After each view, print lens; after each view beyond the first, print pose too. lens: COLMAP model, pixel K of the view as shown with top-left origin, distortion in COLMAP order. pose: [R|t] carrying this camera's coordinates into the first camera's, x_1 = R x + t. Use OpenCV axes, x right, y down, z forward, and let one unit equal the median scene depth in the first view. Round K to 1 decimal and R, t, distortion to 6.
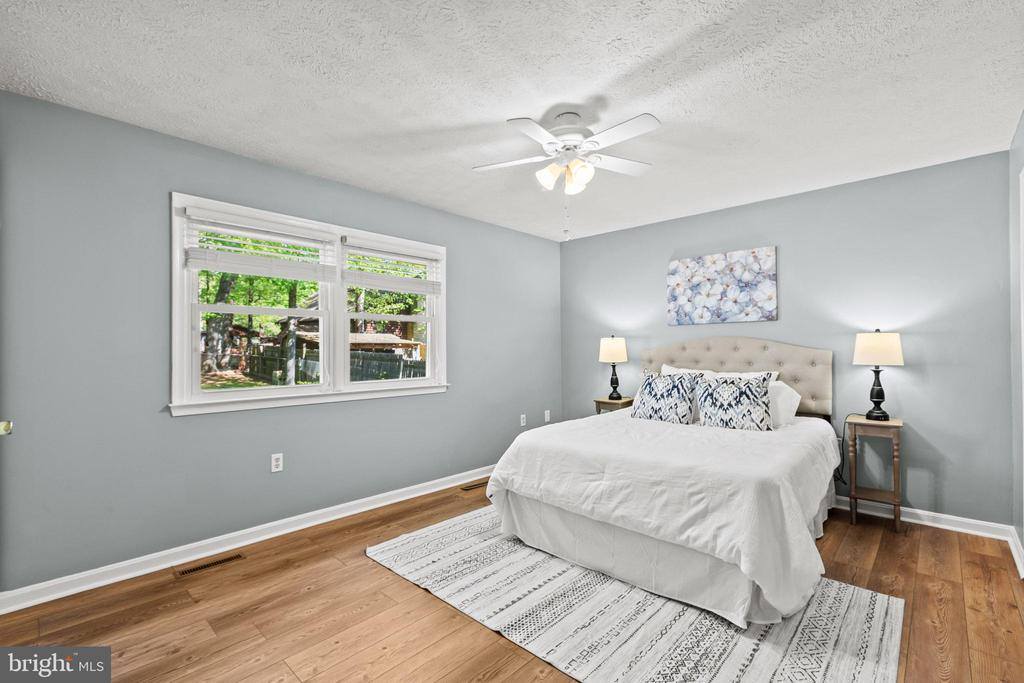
lens RADIAL K [[459.5, 0, 512.6], [0, 459.5, 352.6], [0, 0, 1]] dist [0.003250, 0.000287]
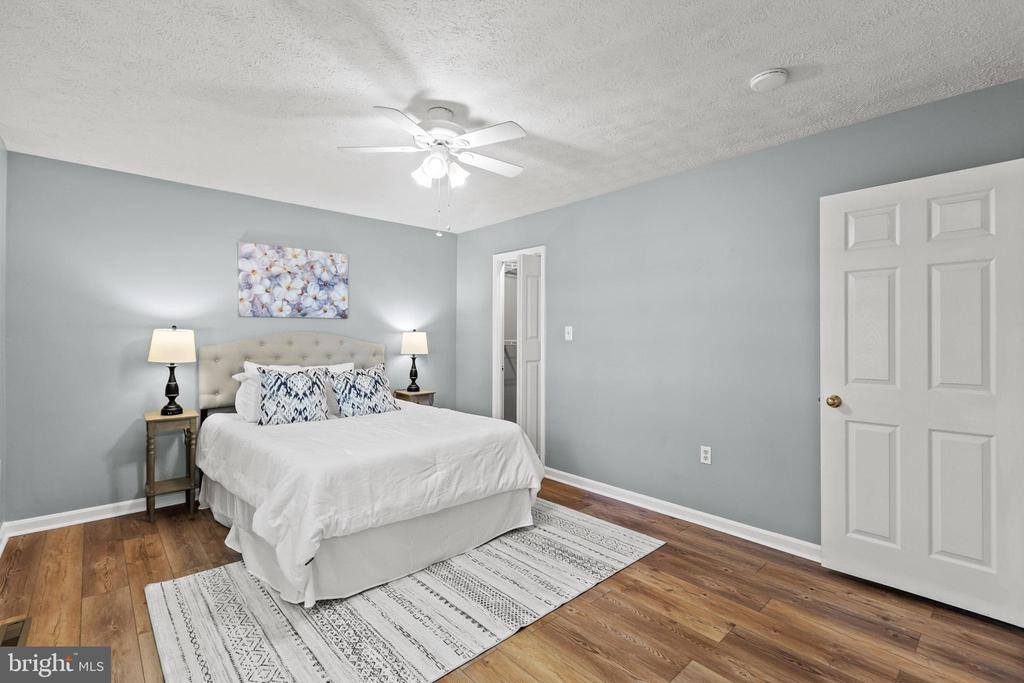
lens RADIAL K [[459.5, 0, 512.2], [0, 459.5, 331.8], [0, 0, 1]] dist [0.003250, 0.000287]
pose [[0.075783, 0.023749, 0.996842, -0.538631], [0.016195, 0.999555, -0.025045, -0.001233], [-0.996993, 0.018041, 0.075364, 0.488378]]
